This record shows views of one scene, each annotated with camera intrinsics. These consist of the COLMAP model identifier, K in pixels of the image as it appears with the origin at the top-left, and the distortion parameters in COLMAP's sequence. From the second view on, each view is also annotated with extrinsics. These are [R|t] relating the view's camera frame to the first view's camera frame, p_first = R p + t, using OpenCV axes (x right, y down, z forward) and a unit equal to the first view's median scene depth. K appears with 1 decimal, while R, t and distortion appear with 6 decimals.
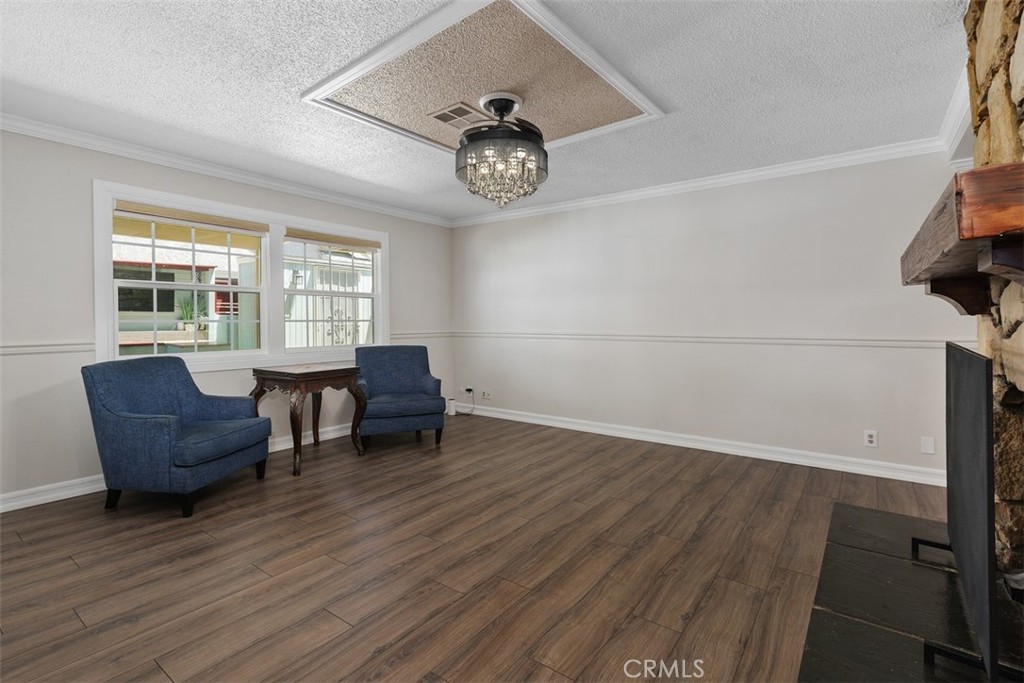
lens RADIAL K [[475.9, 0, 515.5], [0, 475.9, 330.9], [0, 0, 1]] dist [0.003465, -0.001388]
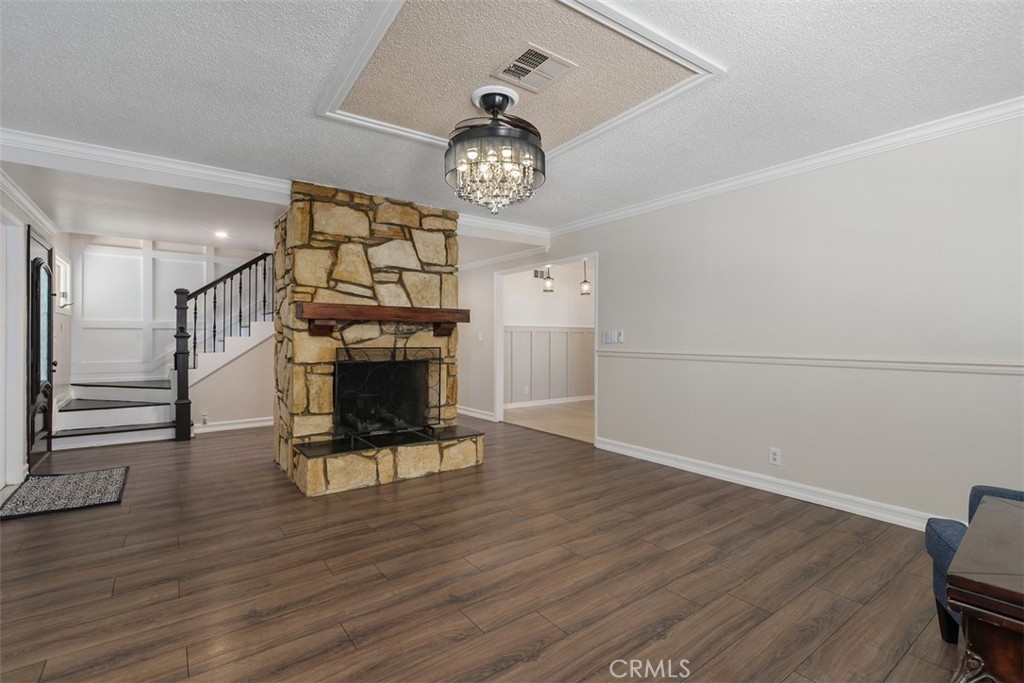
lens RADIAL K [[475.9, 0, 508.2], [0, 475.9, 335.6], [0, 0, 1]] dist [0.003465, -0.001388]
pose [[-0.955198, 0.002973, 0.295954, -0.320632], [0.007817, 0.999854, 0.015188, -0.038084], [-0.295865, 0.016822, -0.955082, 1.844043]]
